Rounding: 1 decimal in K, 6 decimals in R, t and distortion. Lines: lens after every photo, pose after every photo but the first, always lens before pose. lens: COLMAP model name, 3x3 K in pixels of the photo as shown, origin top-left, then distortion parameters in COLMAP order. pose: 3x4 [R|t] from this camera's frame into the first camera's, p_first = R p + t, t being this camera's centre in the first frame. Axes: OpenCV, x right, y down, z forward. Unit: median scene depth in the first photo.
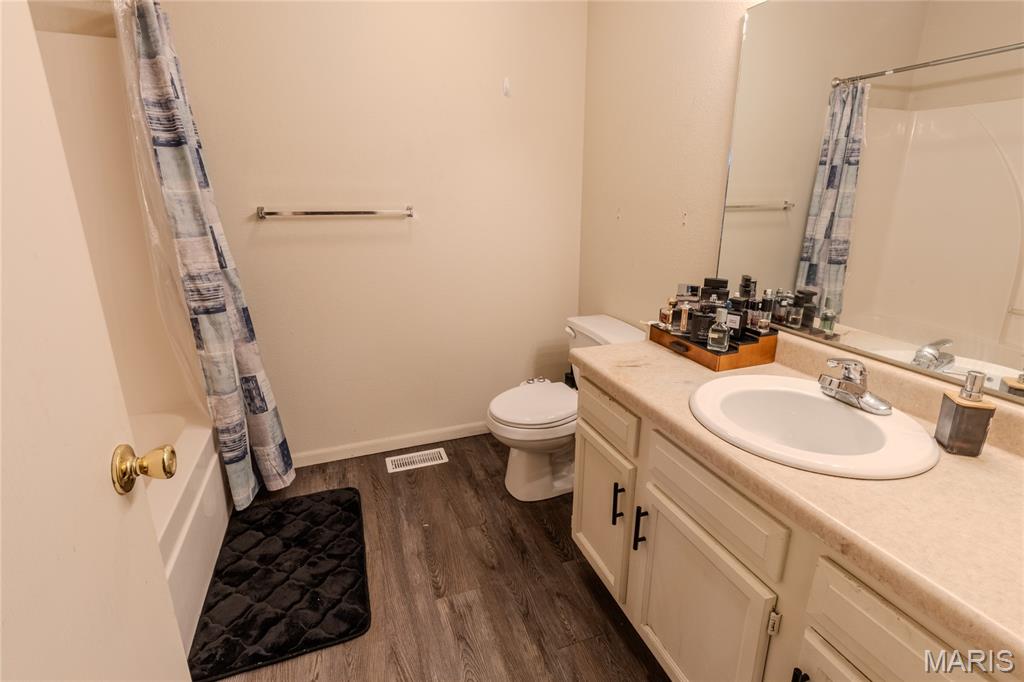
lens RADIAL K [[476.1, 0, 525.5], [0, 476.1, 327.7], [0, 0, 1]] dist [0.004099, -0.000283]
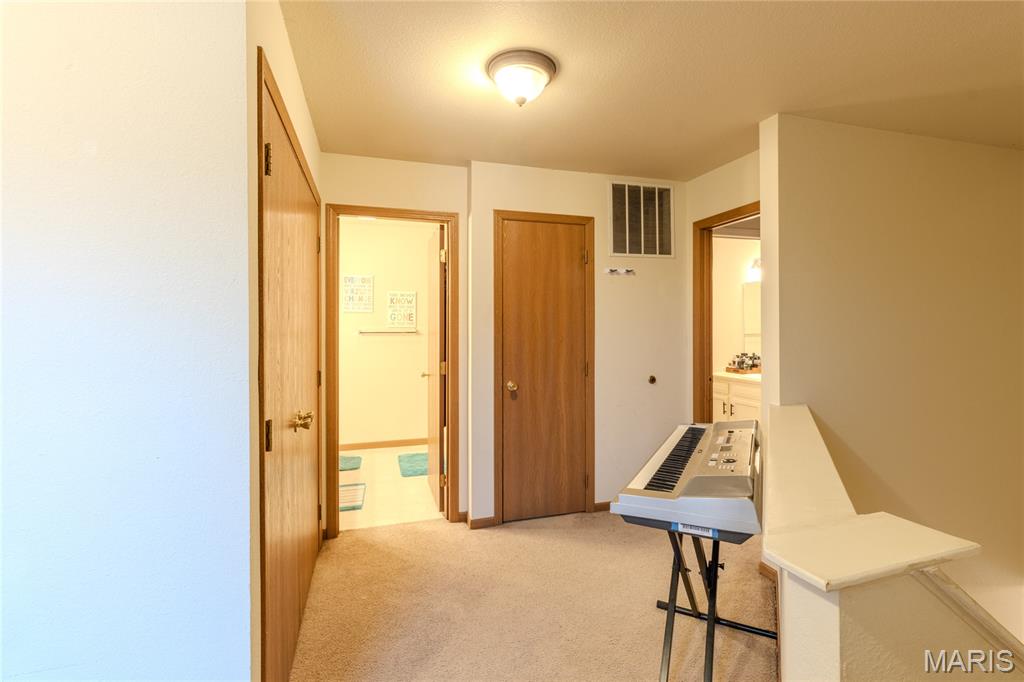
lens RADIAL K [[476.1, 0, 525.5], [0, 476.1, 327.7], [0, 0, 1]] dist [0.004099, -0.000283]
pose [[0.998636, -0.006970, -0.051750, -0.887985], [-0.007529, 0.961473, -0.274798, 0.604245], [0.051672, 0.274812, 0.960108, -2.166086]]
